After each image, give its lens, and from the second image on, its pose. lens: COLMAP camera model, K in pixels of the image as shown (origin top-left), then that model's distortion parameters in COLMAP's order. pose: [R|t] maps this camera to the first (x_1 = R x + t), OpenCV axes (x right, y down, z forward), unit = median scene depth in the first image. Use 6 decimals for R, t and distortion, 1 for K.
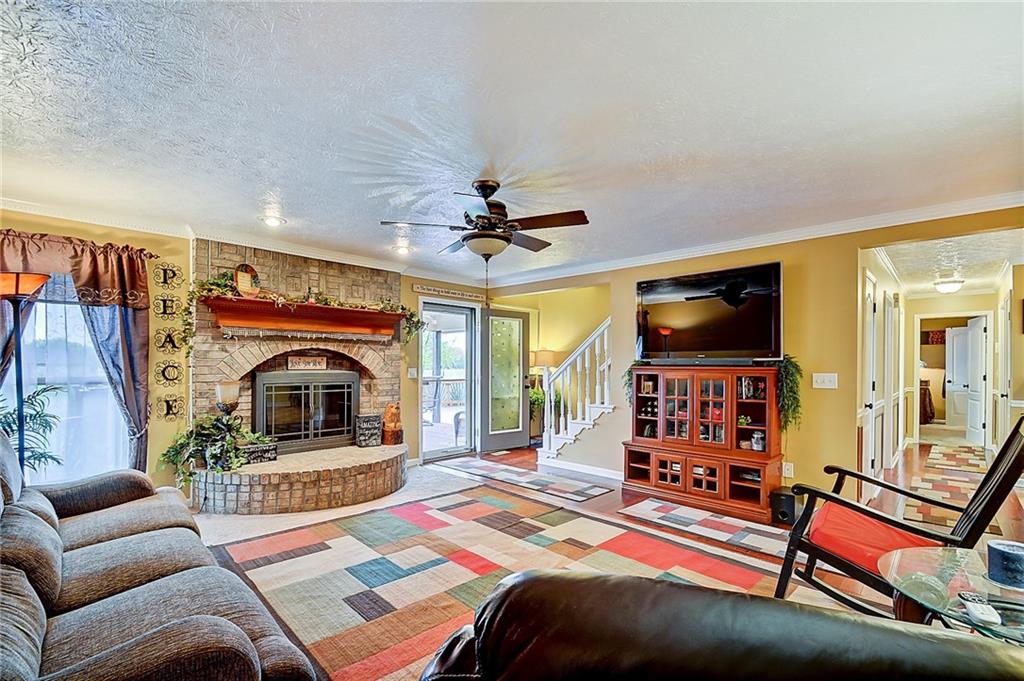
lens RADIAL K [[461.5, 0, 516.2], [0, 461.5, 366.7], [0, 0, 1]] dist [0.001079, -0.000108]
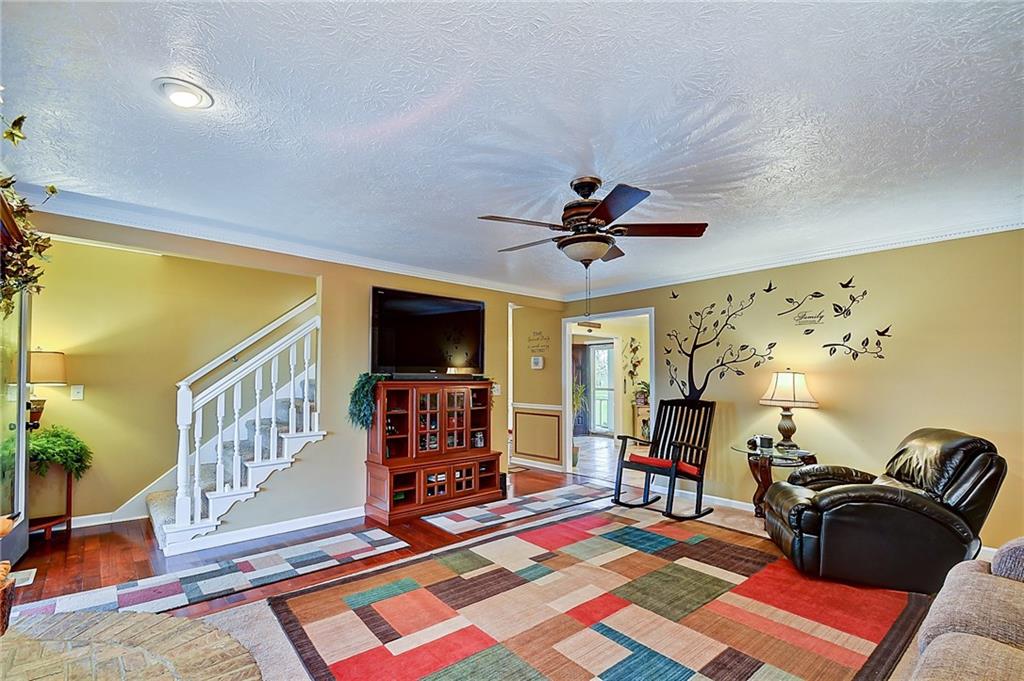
lens RADIAL K [[458.5, 0, 513.2], [0, 458.5, 375.3], [0, 0, 1]] dist [-0.001229, -0.000169]
pose [[0.065077, 0.002087, 0.997878, -0.648884], [0.001743, 0.999996, -0.002205, -0.010789], [-0.997879, 0.001883, 0.065073, 0.737939]]
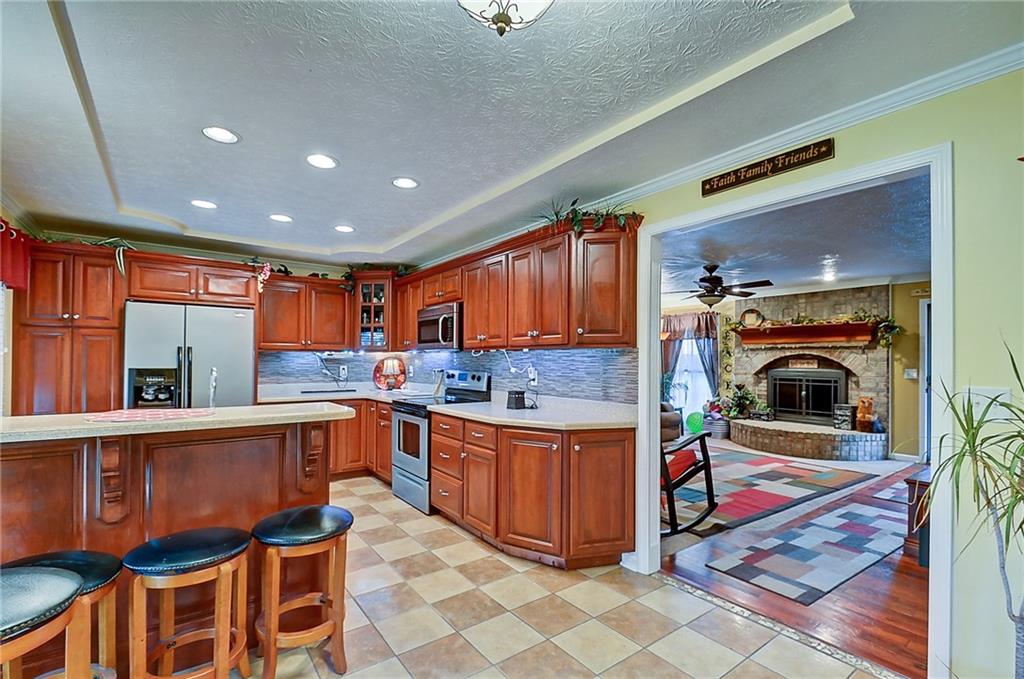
lens RADIAL K [[456.9, 0, 512.3], [0, 456.9, 353.7], [0, 0, 1]] dist [0.000933, 0.000044]
pose [[-0.160128, -0.020378, -0.986886, 1.263123], [-0.014920, 0.999723, -0.018223, 0.000292], [0.986983, 0.011807, -0.160388, 0.348978]]
